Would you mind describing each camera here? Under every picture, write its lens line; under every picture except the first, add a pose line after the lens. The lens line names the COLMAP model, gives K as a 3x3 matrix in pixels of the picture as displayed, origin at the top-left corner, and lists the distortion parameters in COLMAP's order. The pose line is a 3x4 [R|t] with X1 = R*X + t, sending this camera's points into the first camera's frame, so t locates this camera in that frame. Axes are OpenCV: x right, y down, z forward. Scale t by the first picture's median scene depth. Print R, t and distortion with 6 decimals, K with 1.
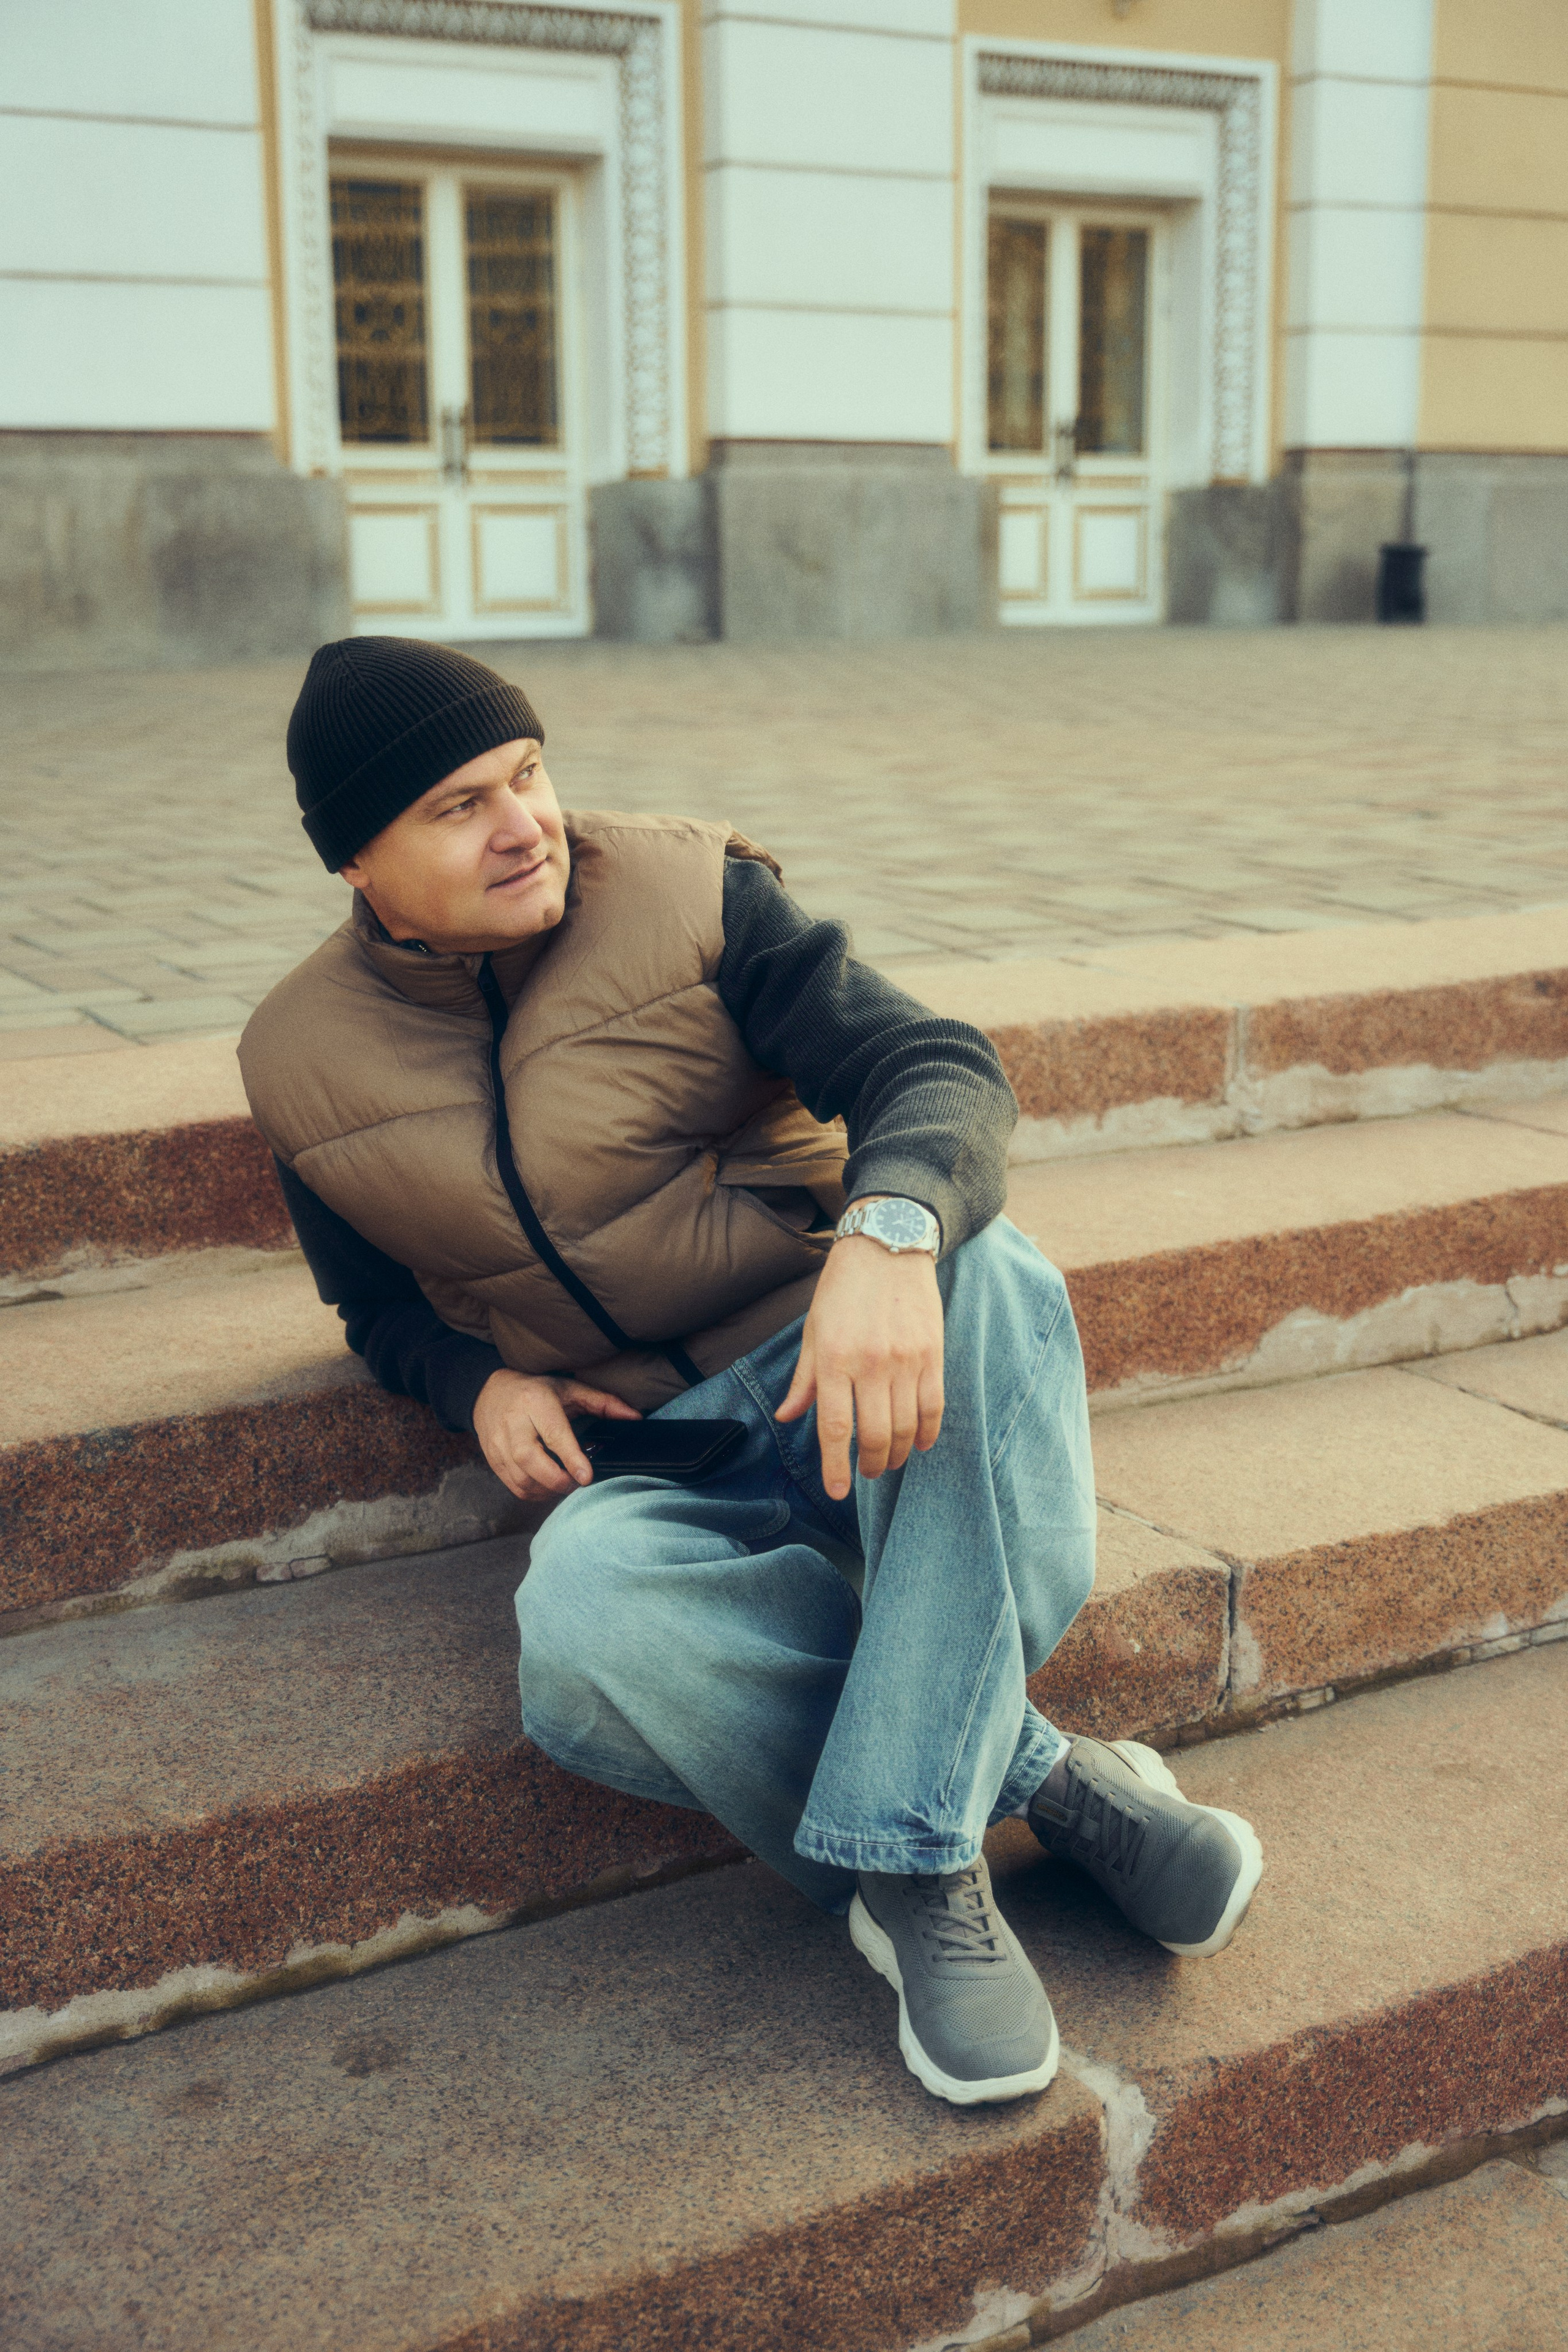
lens RADIAL K [[2679.0, 0, 784.0], [0, 2679.0, 1176.0], [0, 0, 1]] dist [-0.027172, 0.042264]
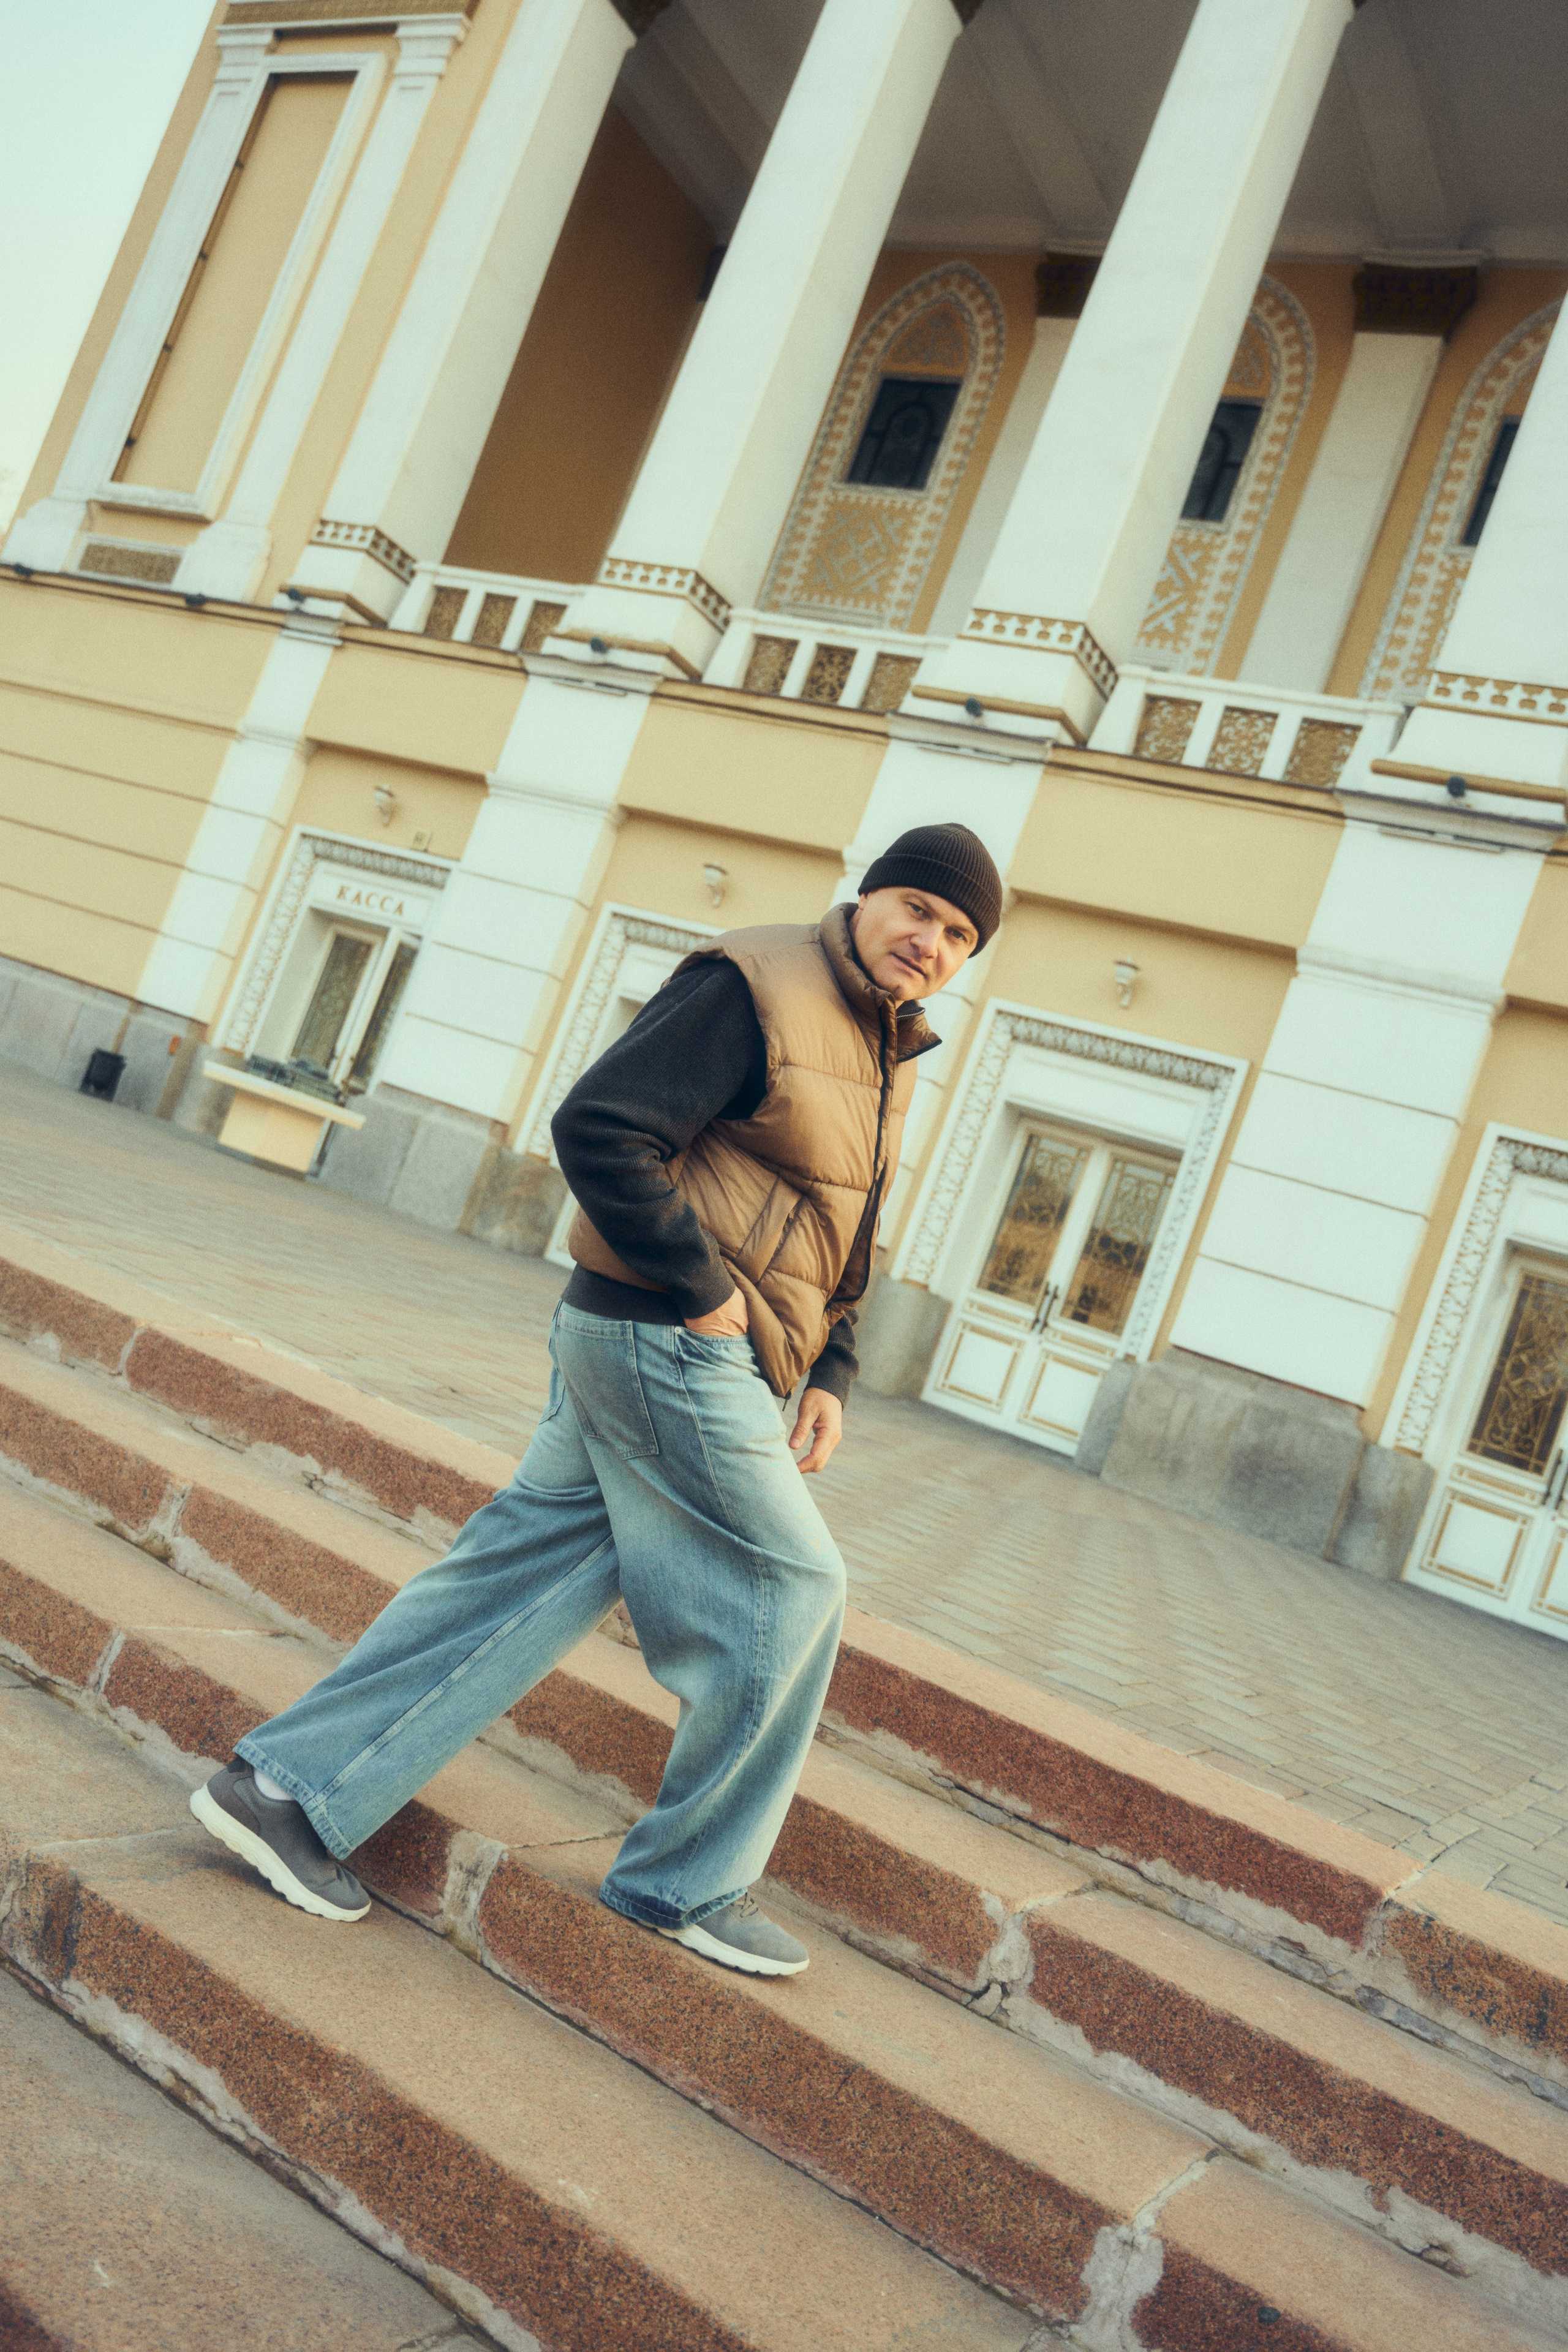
lens RADIAL K [[1823.0, 0, 782.0], [0, 1823.0, 1204.3], [0, 0, 1]] dist [-0.009321, 0.006928]
pose [[0.534158, 0.157418, -0.830599, 5.418878], [-0.506025, 0.846594, -0.164975, -0.710554], [0.677211, 0.508427, 0.531872, 2.894084]]
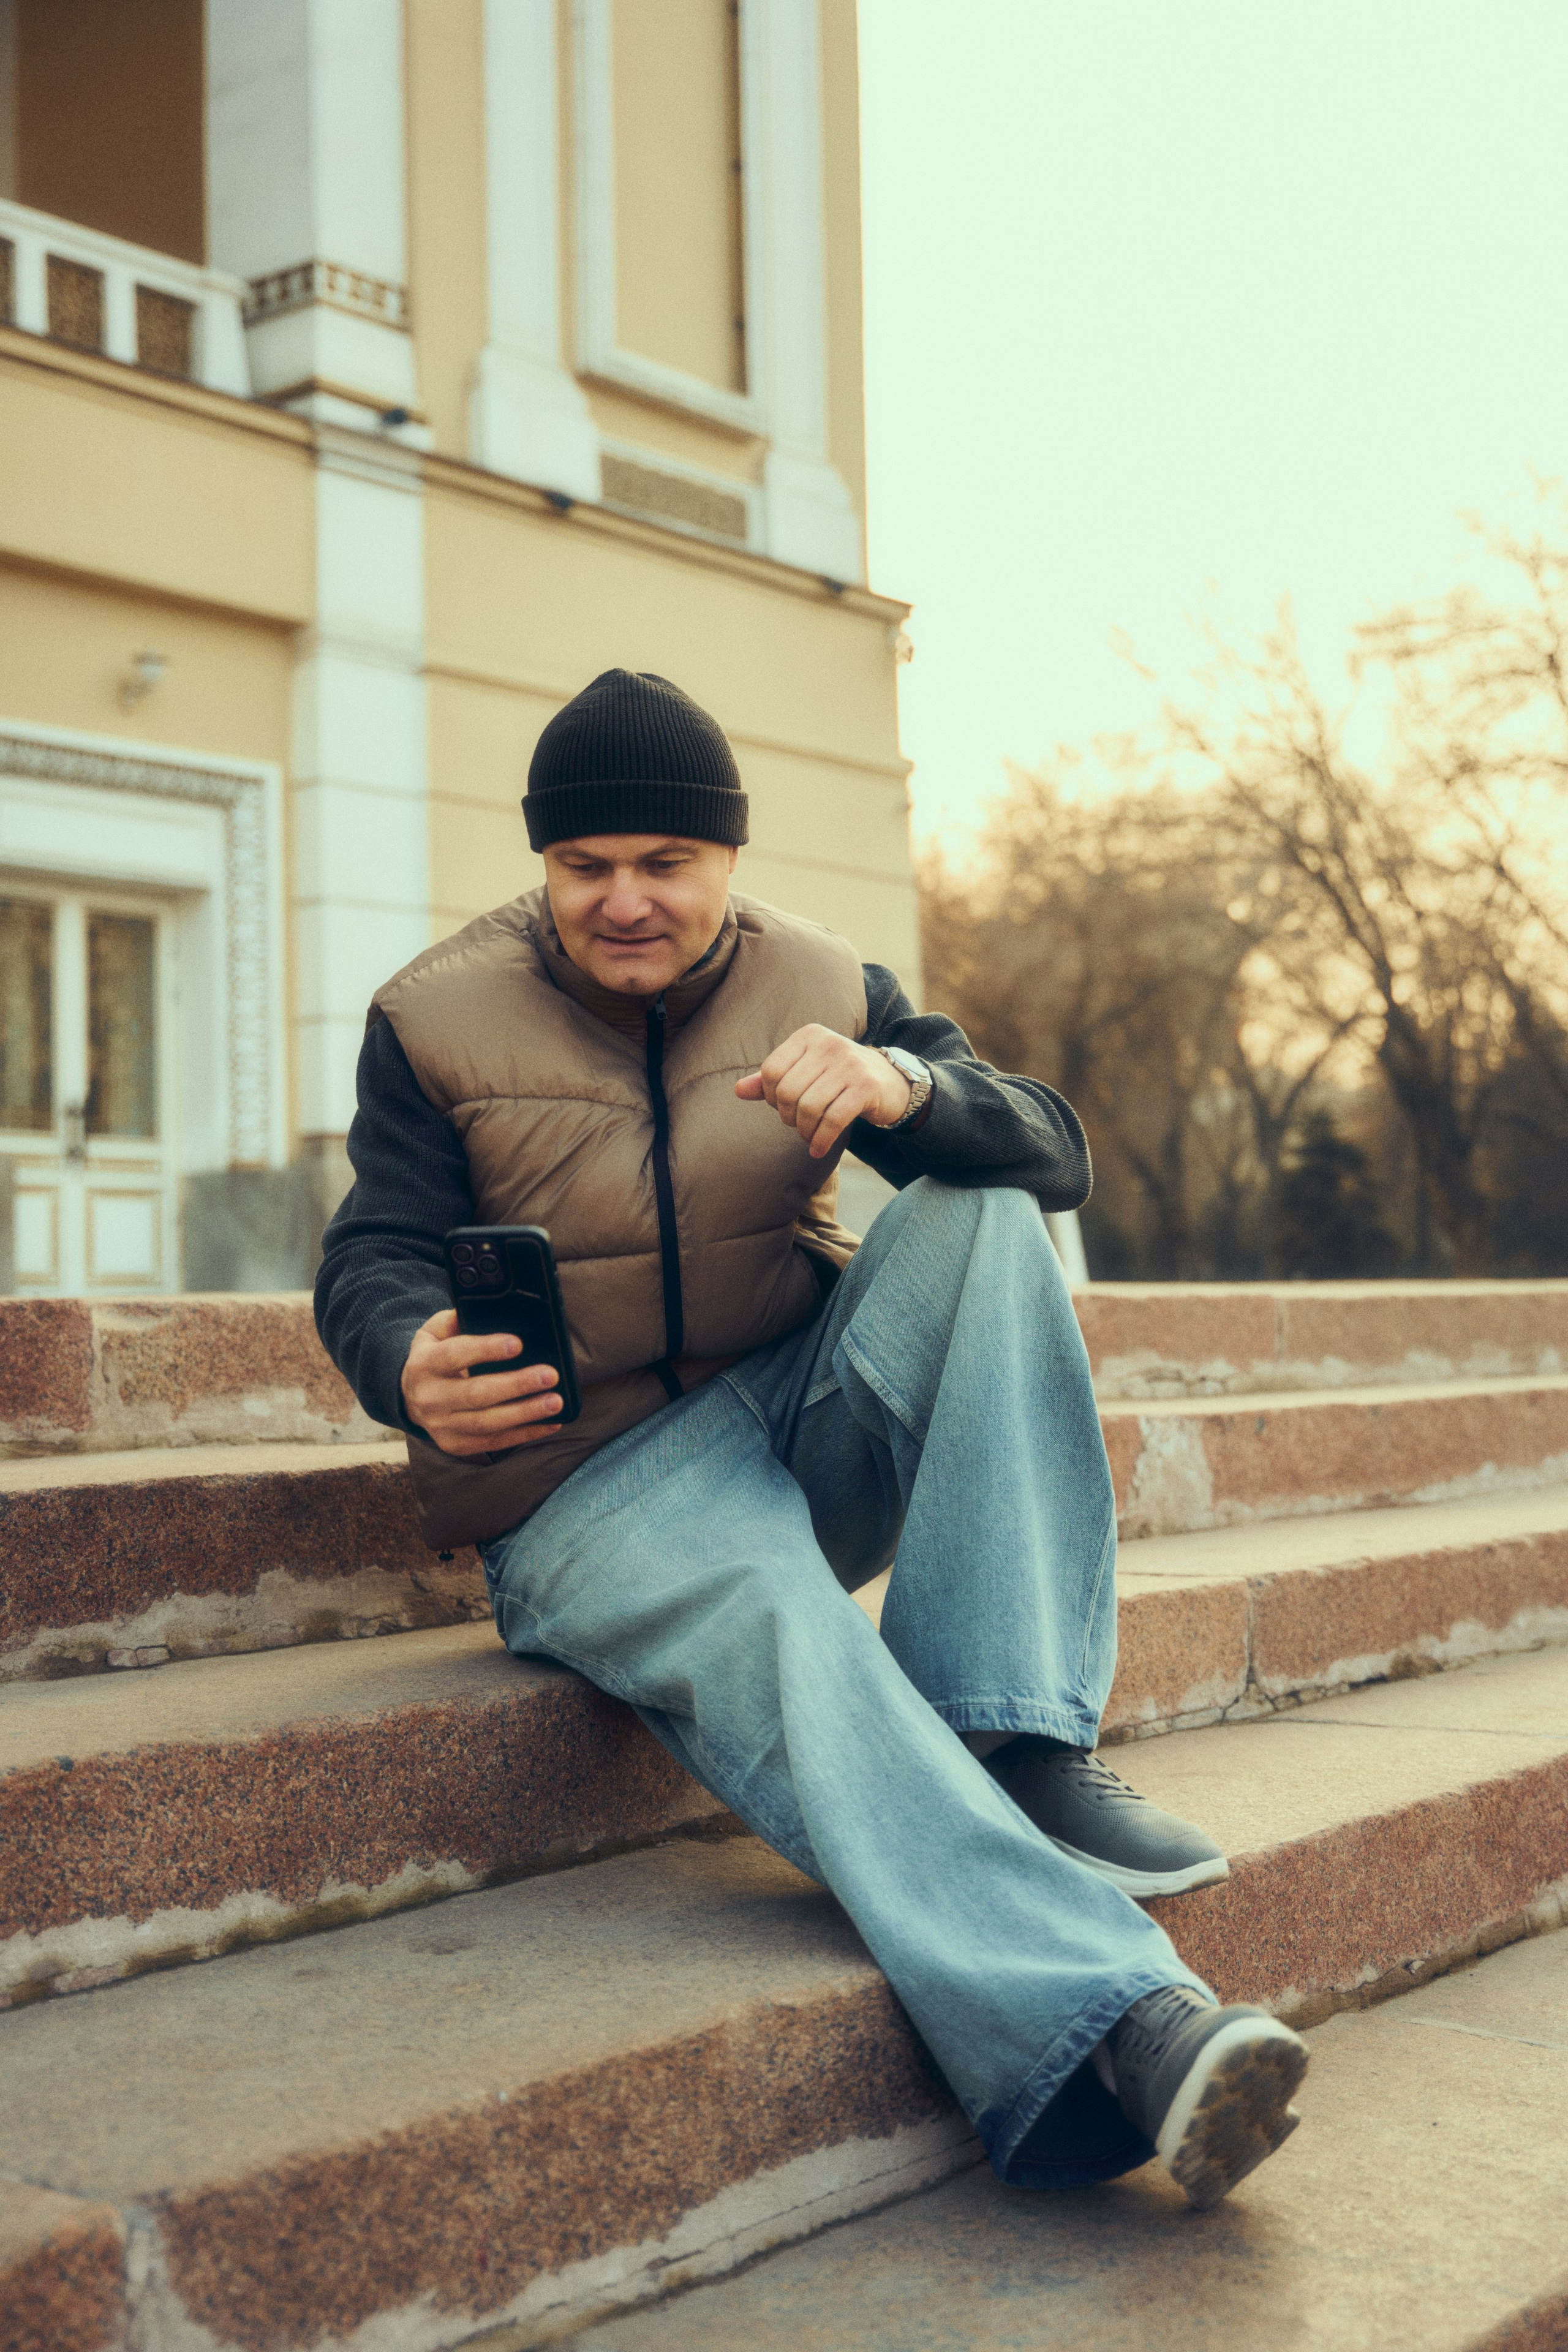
lens RADIAL K [[2932.6, 0, 784.0], [0, 2932.6, 1176.0], [0, 0, 1]] dist [0.015683, -0.018435]
pose [[0.926293, 0.014612, 0.376519, -0.380541], [0.091388, 0.960701, -0.262111, 0.287519], [-0.365553, 0.277201, 0.888555, -0.121226]]
